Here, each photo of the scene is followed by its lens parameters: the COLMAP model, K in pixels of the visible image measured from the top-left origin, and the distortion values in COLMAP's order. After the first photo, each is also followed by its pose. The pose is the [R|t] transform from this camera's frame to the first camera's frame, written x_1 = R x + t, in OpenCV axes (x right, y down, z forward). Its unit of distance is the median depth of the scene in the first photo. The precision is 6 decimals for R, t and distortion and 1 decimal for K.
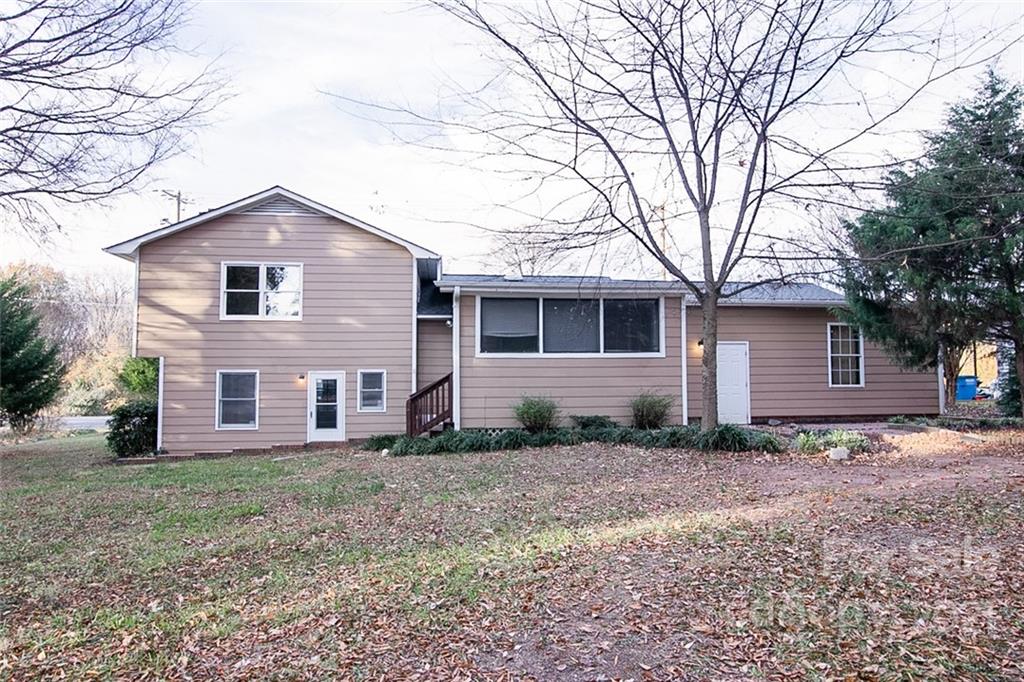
lens RADIAL K [[608.4, 0, 512.0], [0, 608.4, 341.0], [0, 0, 1]] dist [-0.003372, -0.000401]
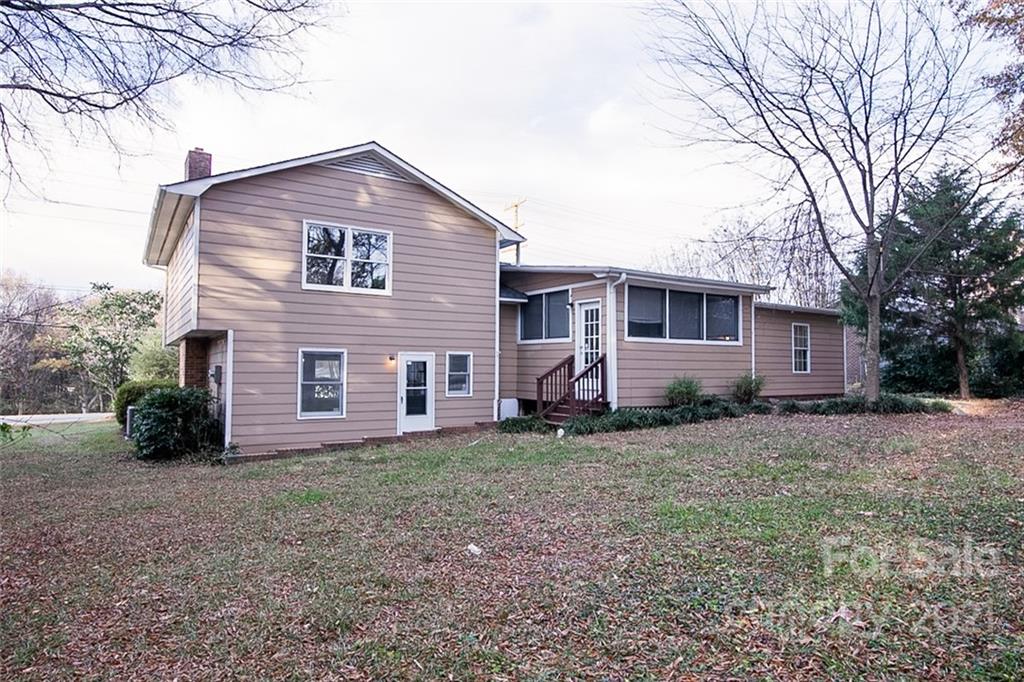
lens RADIAL K [[608.4, 0, 512.0], [0, 608.4, 341.0], [0, 0, 1]] dist [-0.003372, -0.000401]
pose [[0.893178, 0.029539, 0.448732, -0.594779], [-0.032723, 0.999464, -0.000661, 0.028489], [-0.448511, -0.014094, 0.893666, 0.115659]]
